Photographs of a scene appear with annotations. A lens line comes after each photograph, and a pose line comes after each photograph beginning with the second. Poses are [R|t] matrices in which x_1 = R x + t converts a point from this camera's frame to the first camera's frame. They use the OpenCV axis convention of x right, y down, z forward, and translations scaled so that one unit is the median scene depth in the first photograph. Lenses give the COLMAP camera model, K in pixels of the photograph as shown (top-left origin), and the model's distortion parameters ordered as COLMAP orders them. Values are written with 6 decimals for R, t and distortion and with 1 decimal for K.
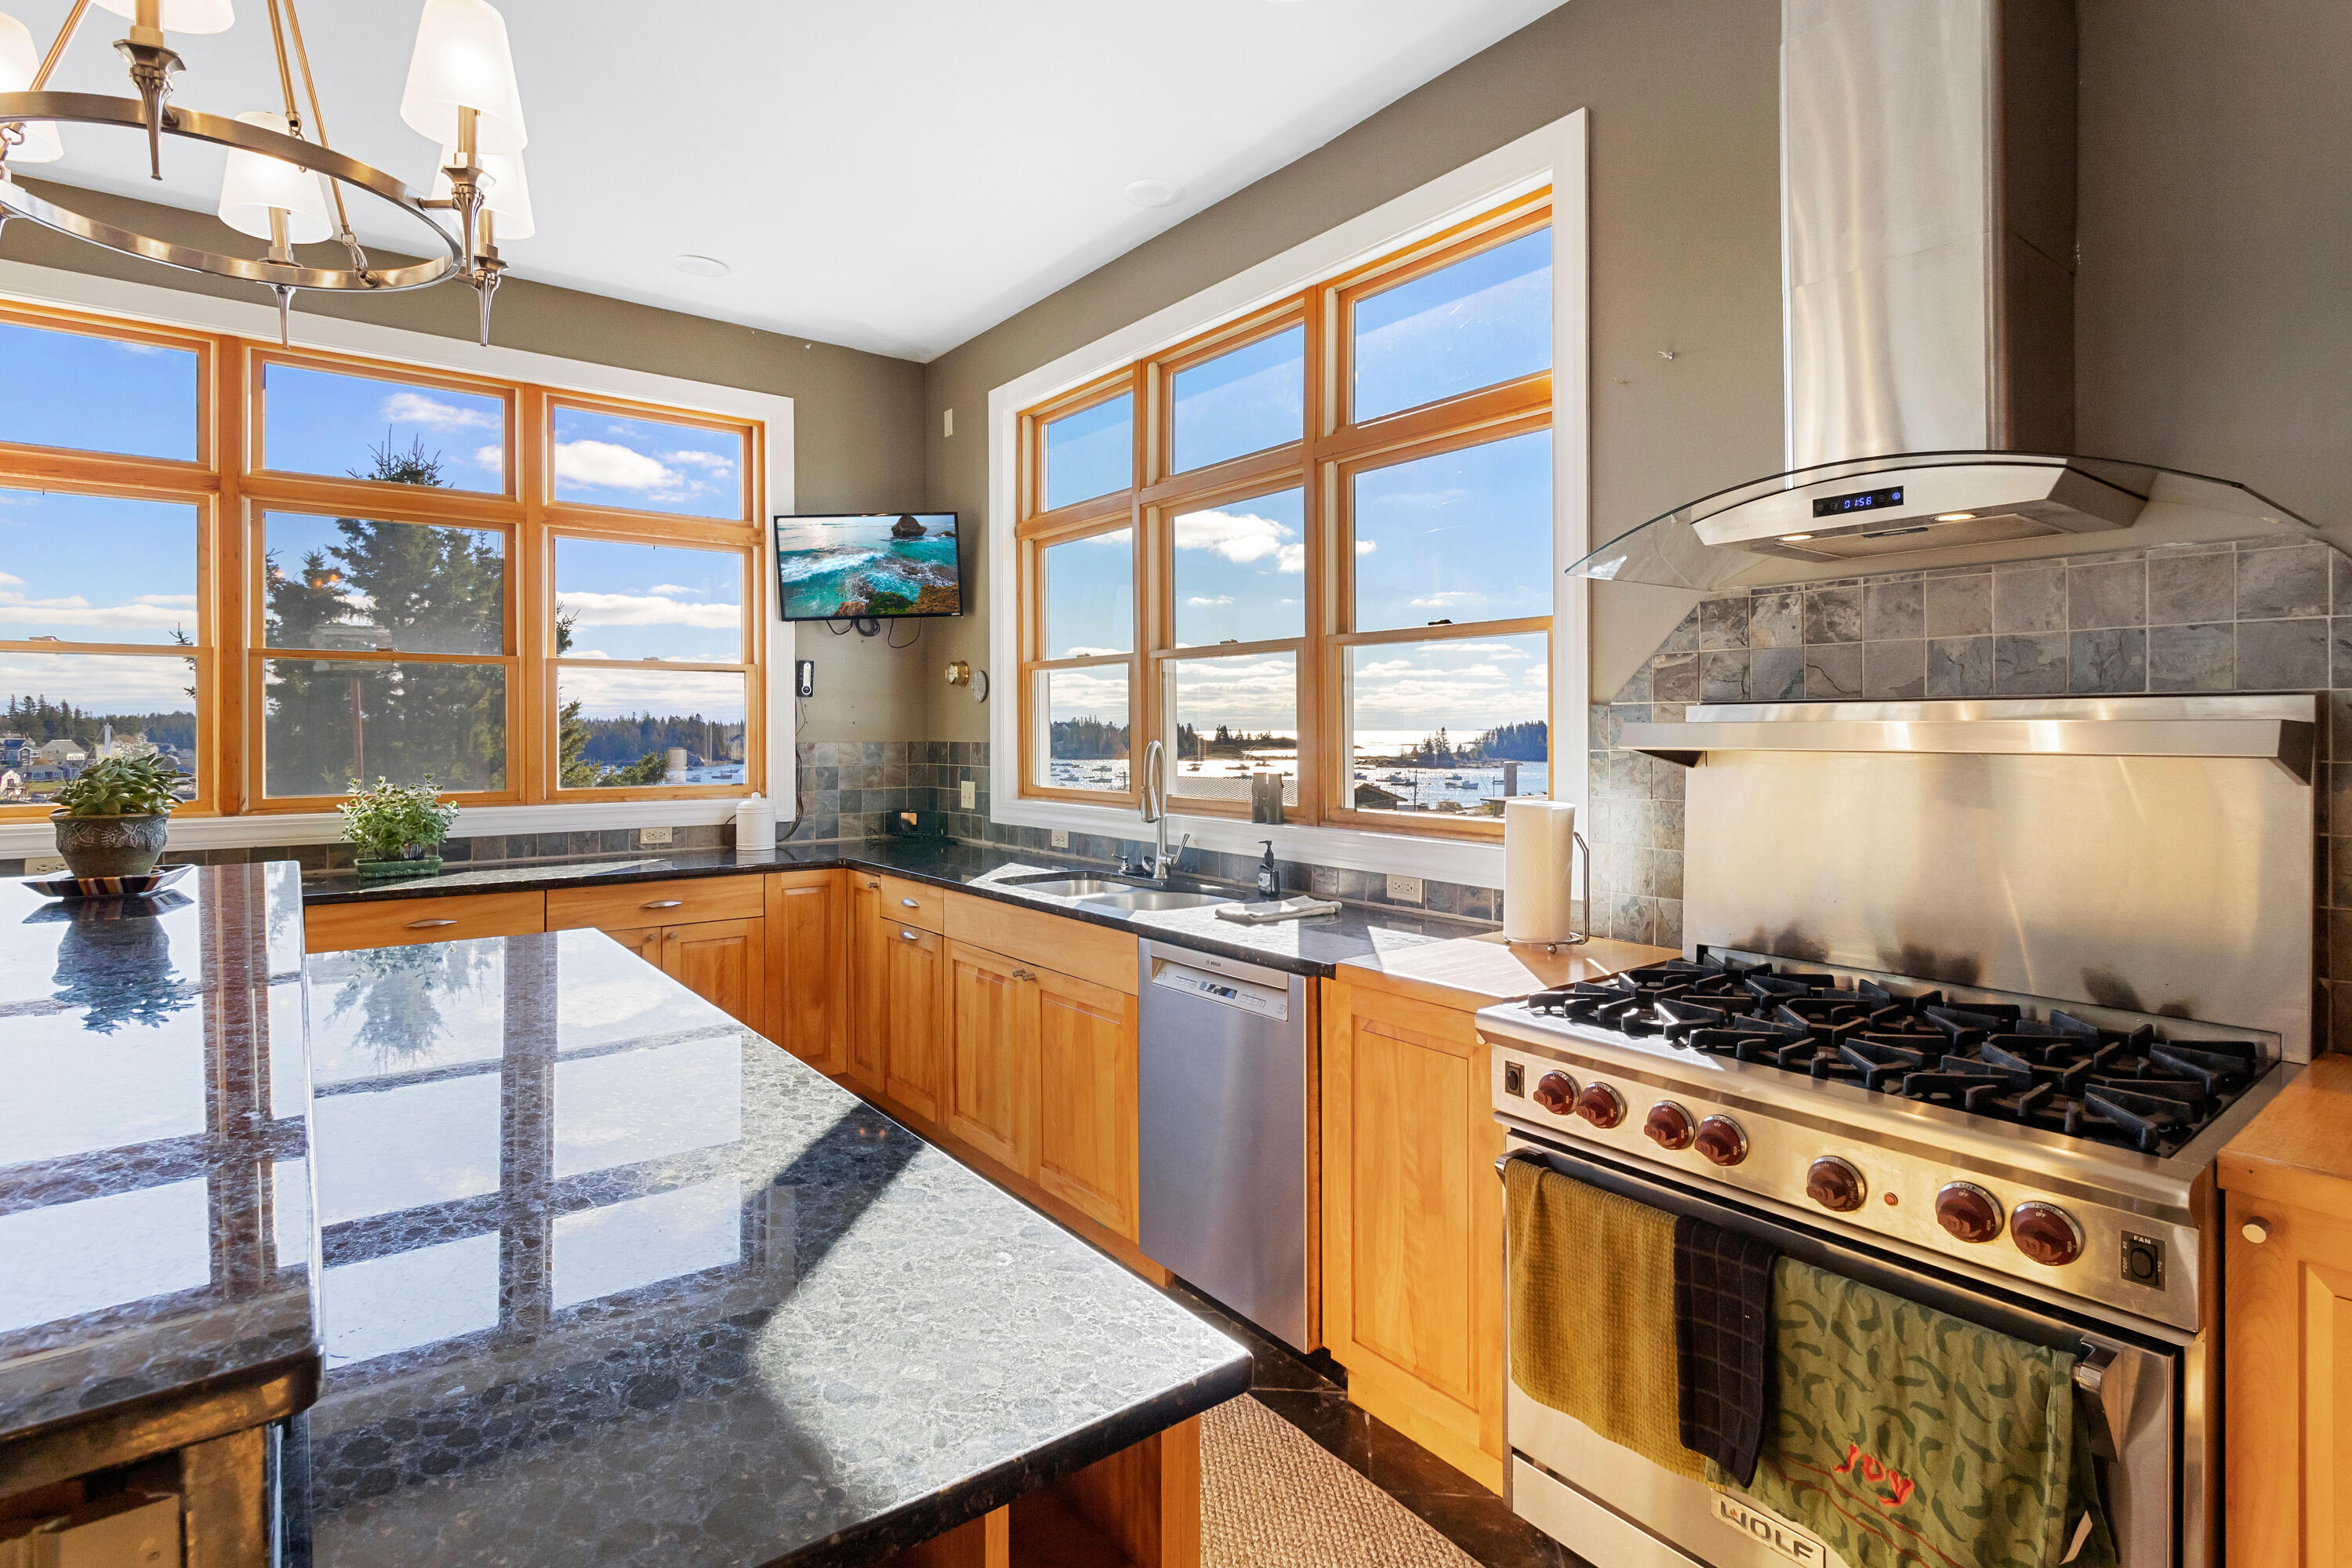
lens RADIAL K [[1170.4, 0, 1174.0], [0, 1170.4, 731.9], [0, 0, 1]] dist [0.008189, -0.001569]
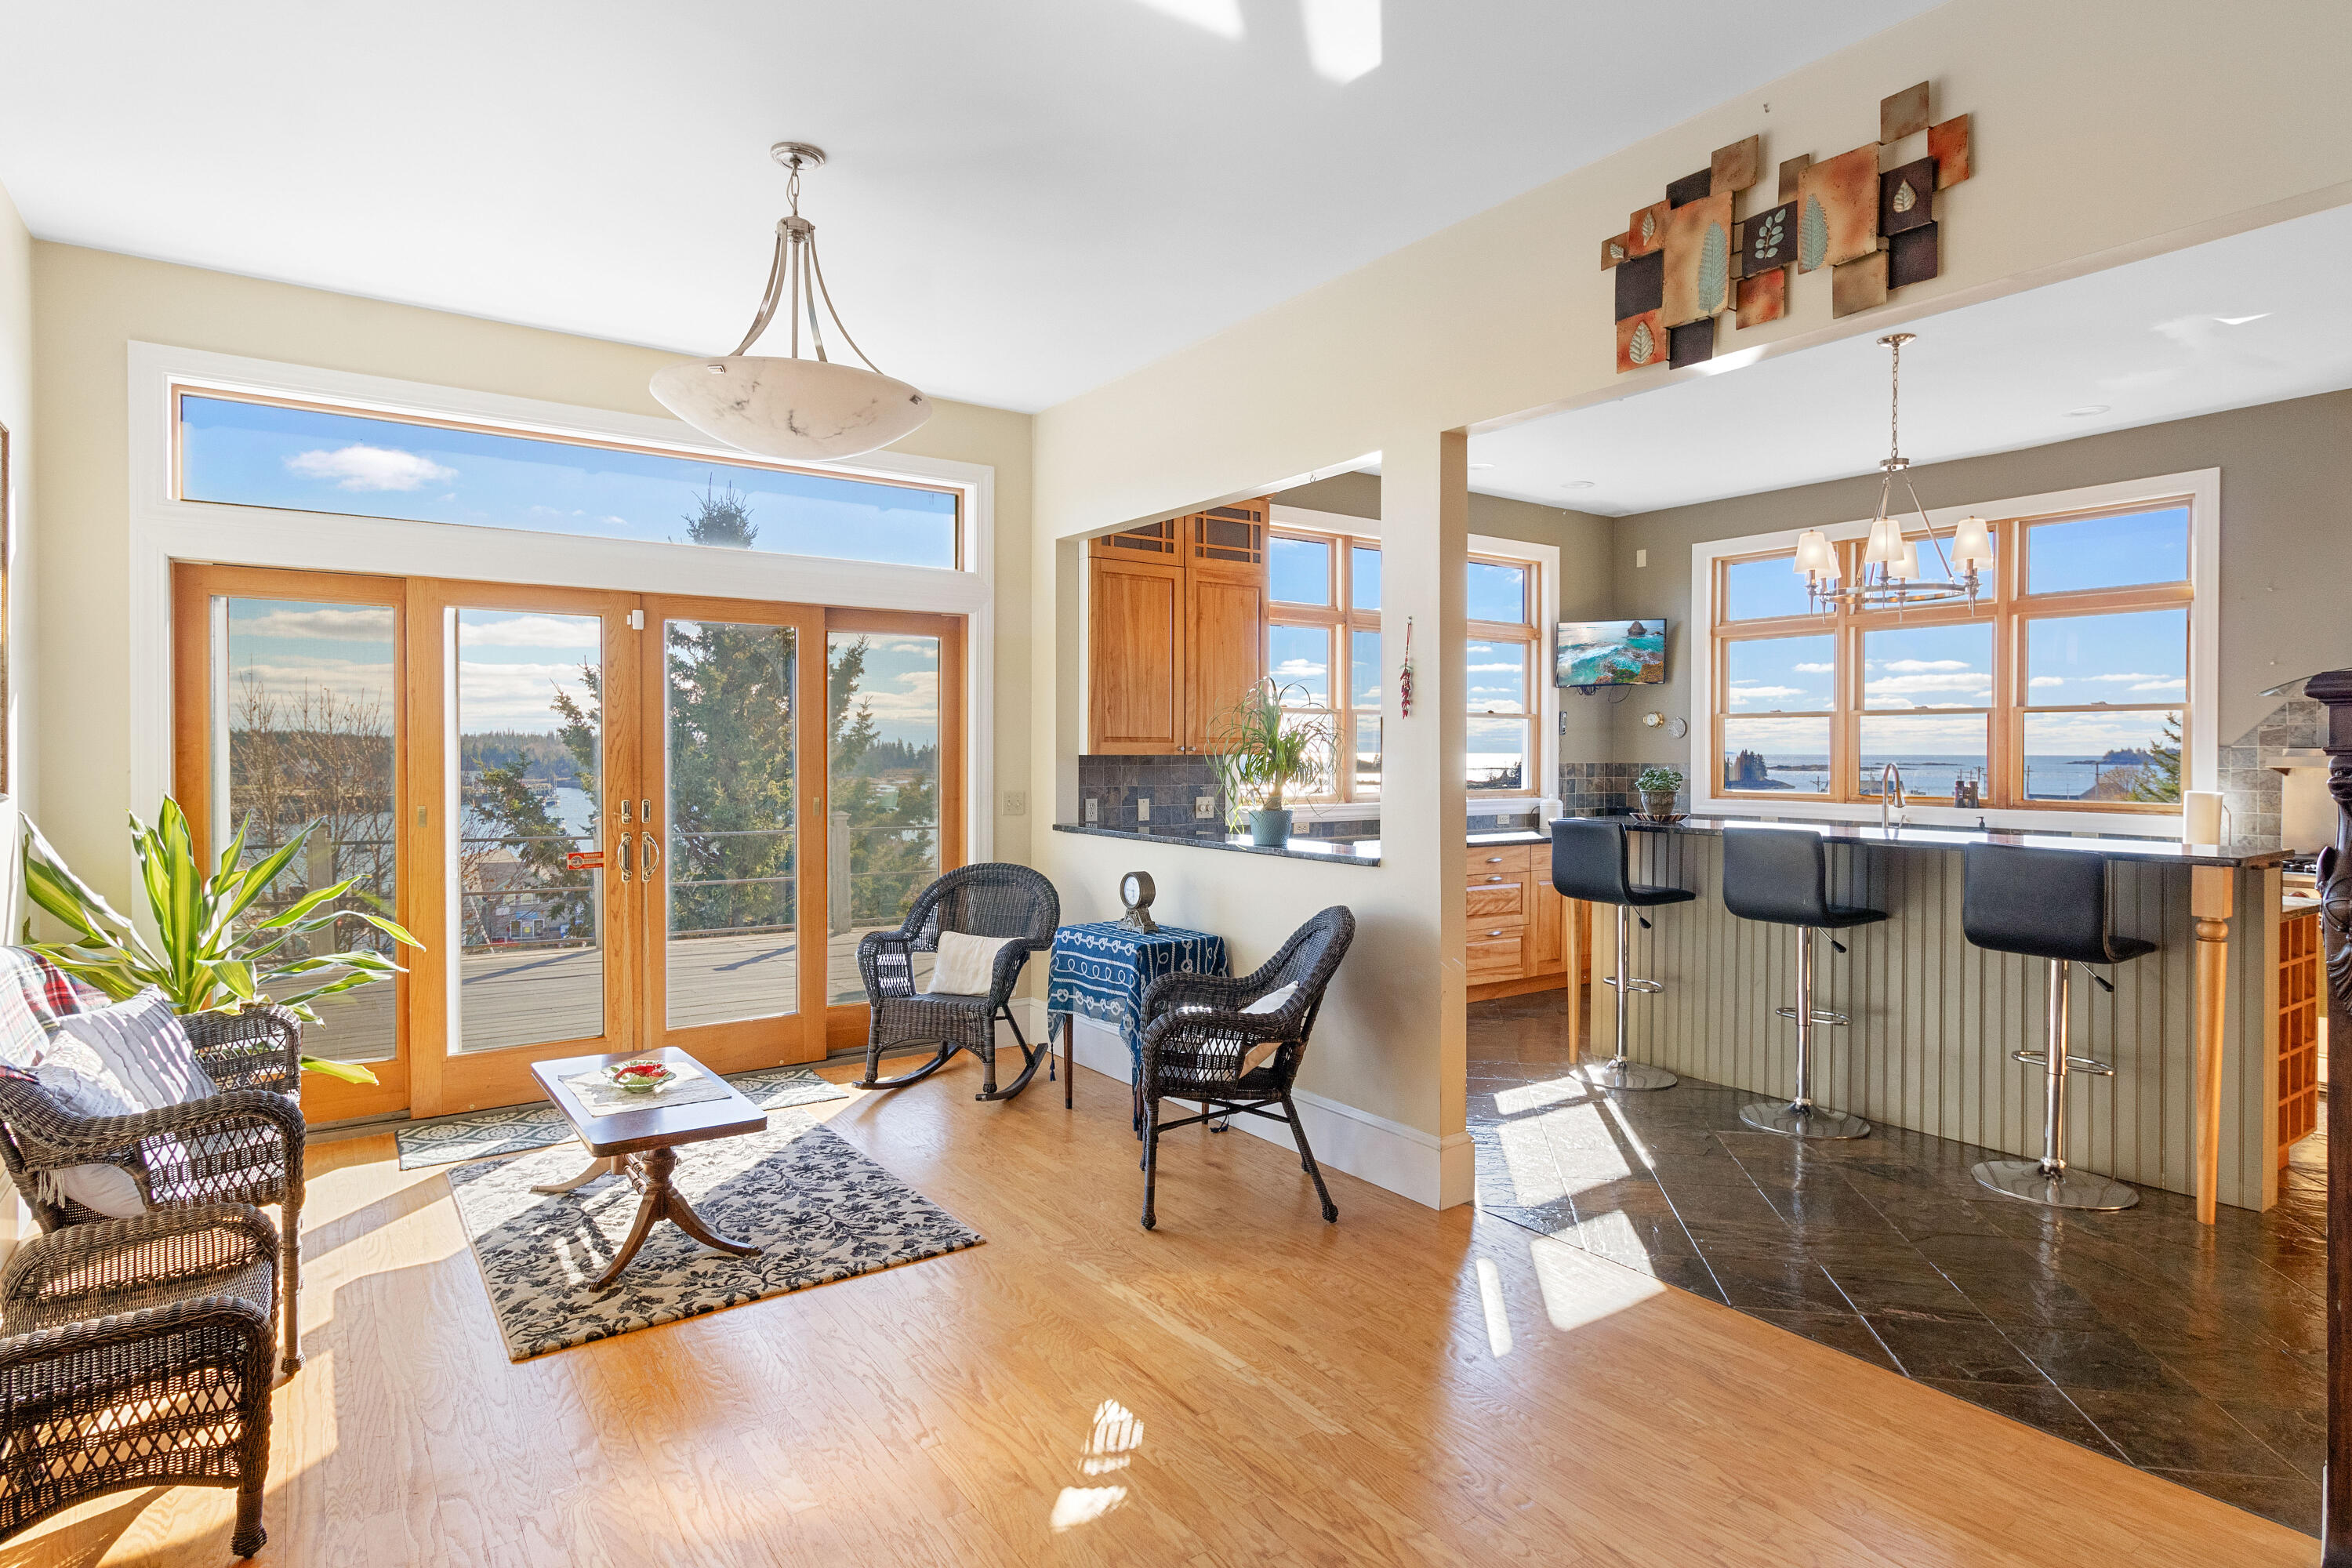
lens RADIAL K [[1224.0, 0, 1214.4], [0, 1224.0, 766.9], [0, 0, 1]] dist [0.001282, -0.000223]
pose [[0.998897, 0.004472, -0.046733, -1.277931], [-0.004000, 0.999940, 0.010190, -0.001891], [0.046776, -0.009991, 0.998855, -1.229281]]
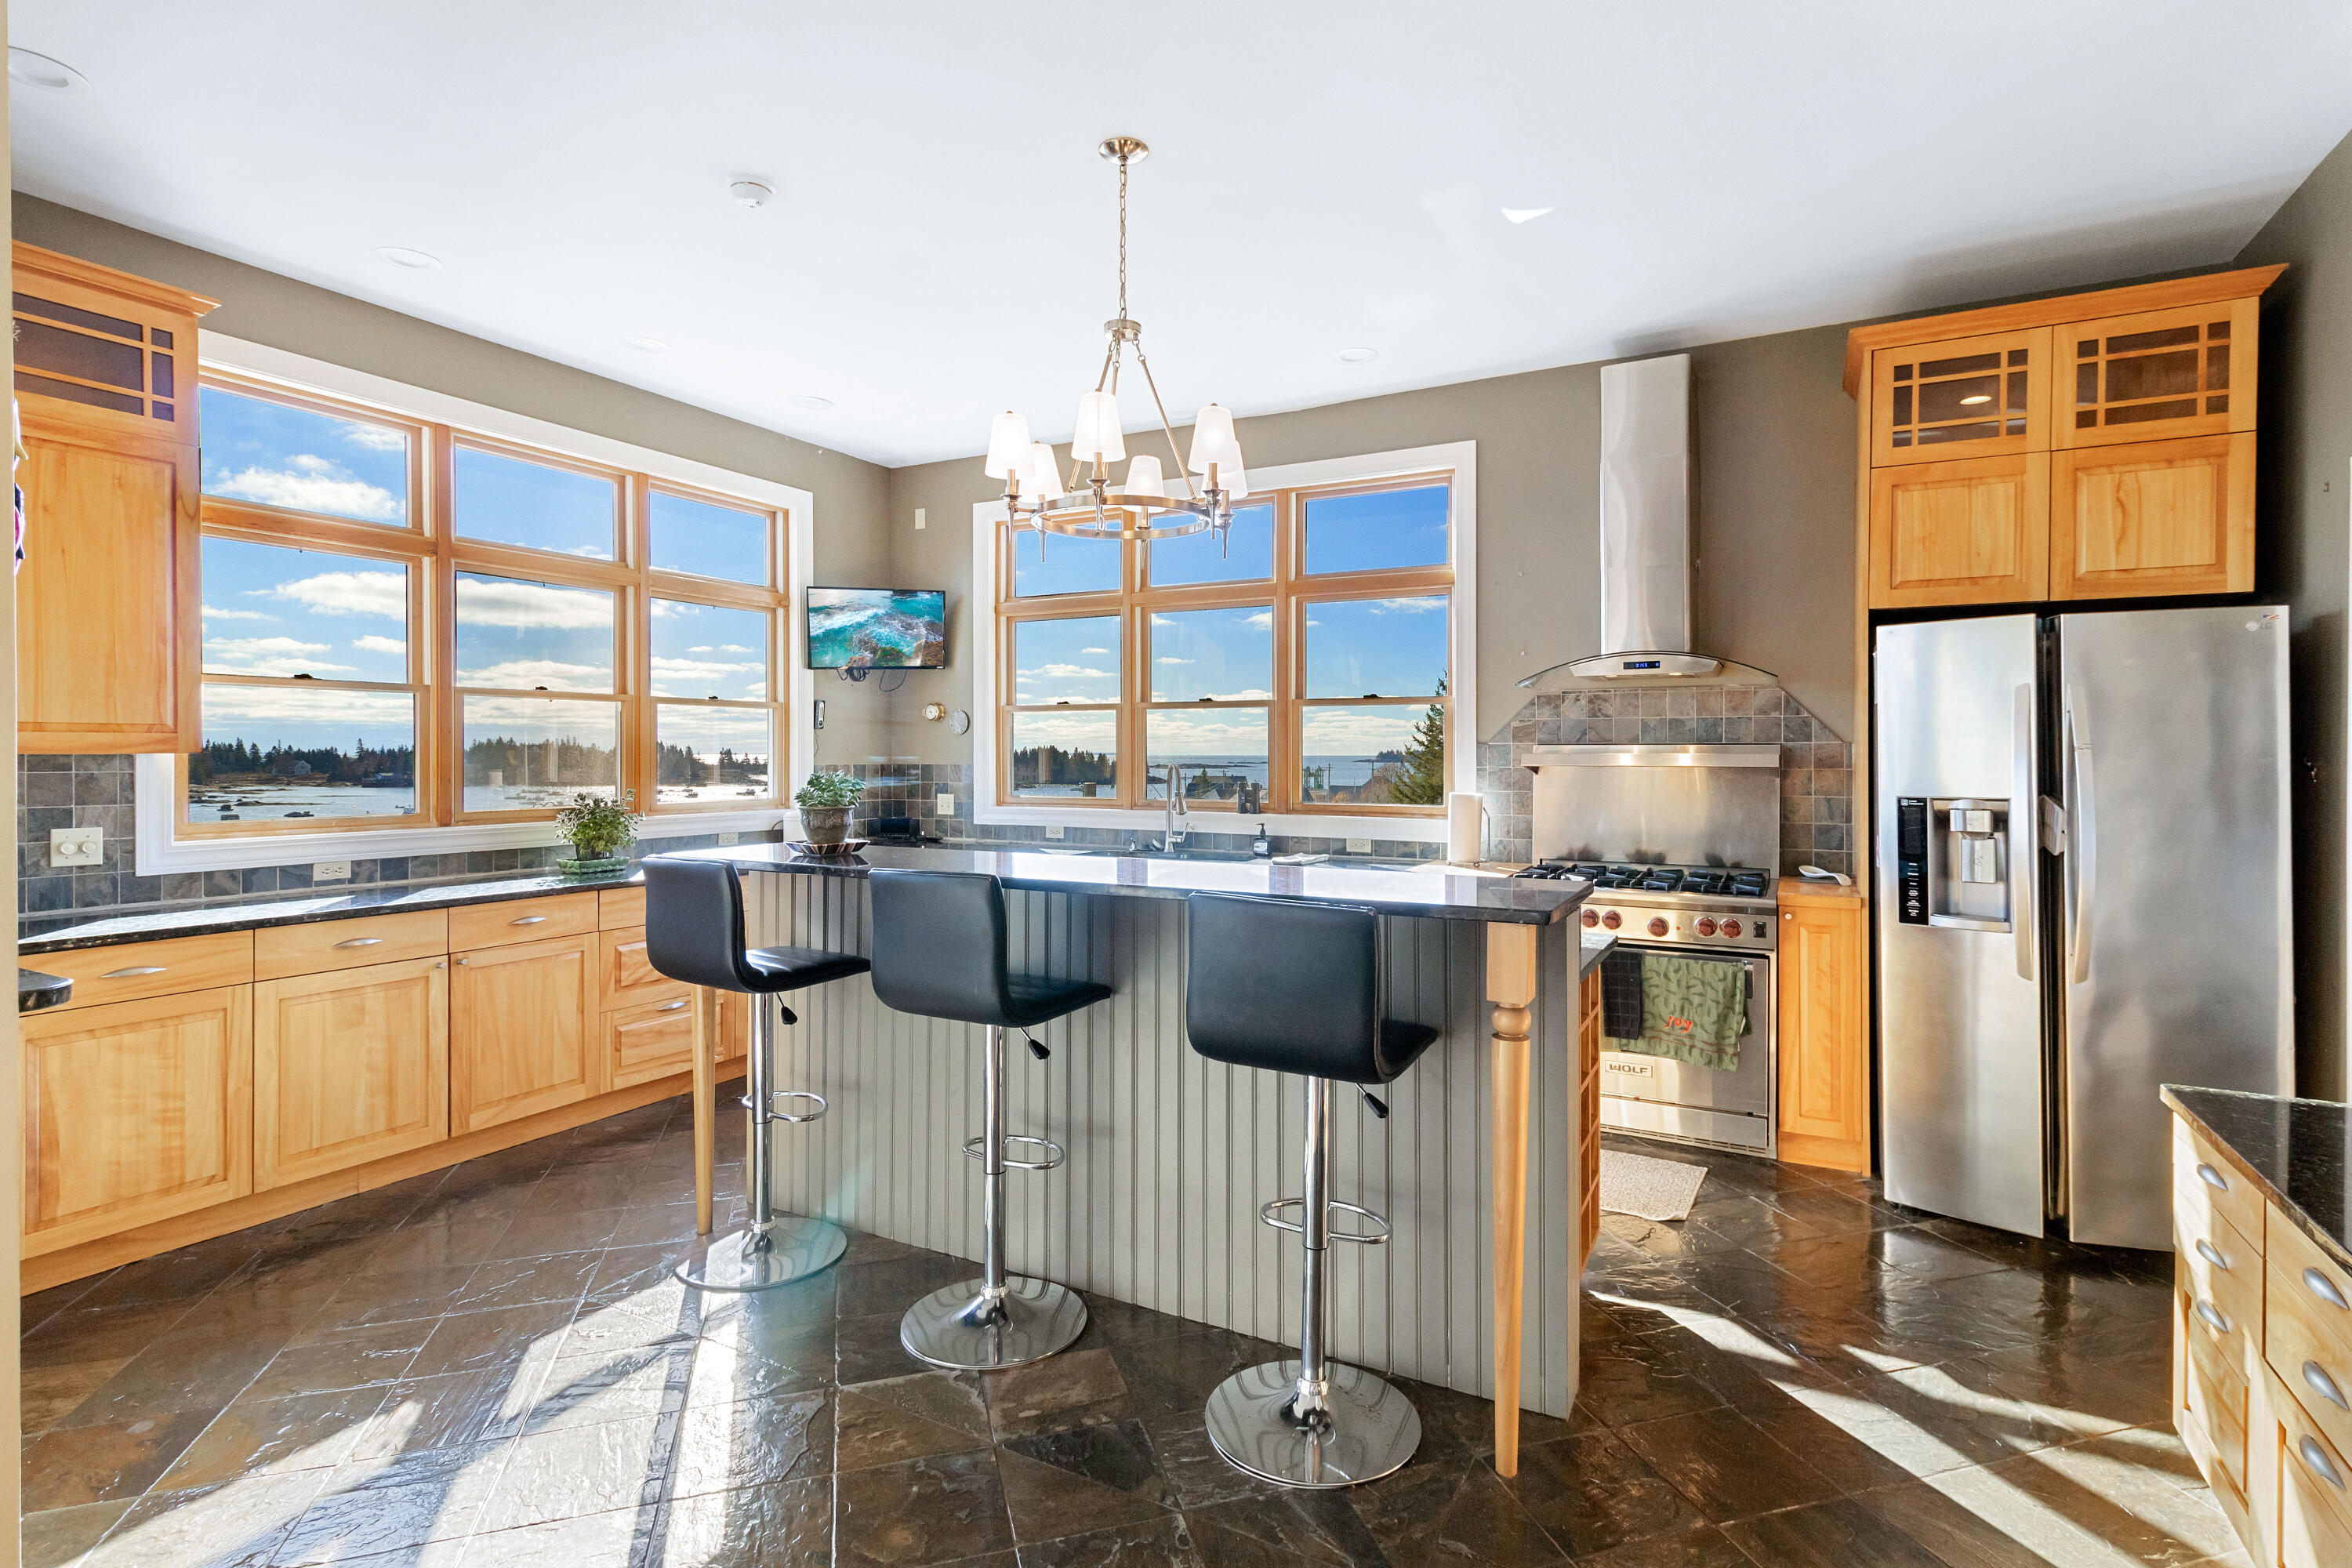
lens RADIAL K [[1123.2, 0, 1190.3], [0, 1123.2, 762.9], [0, 0, 1]] dist [0.012430, -0.000752]
pose [[0.914400, -0.000584, 0.404812, -0.796066], [-0.001790, 0.999983, 0.005484, -0.000572], [-0.404809, -0.005739, 0.914383, -0.500540]]
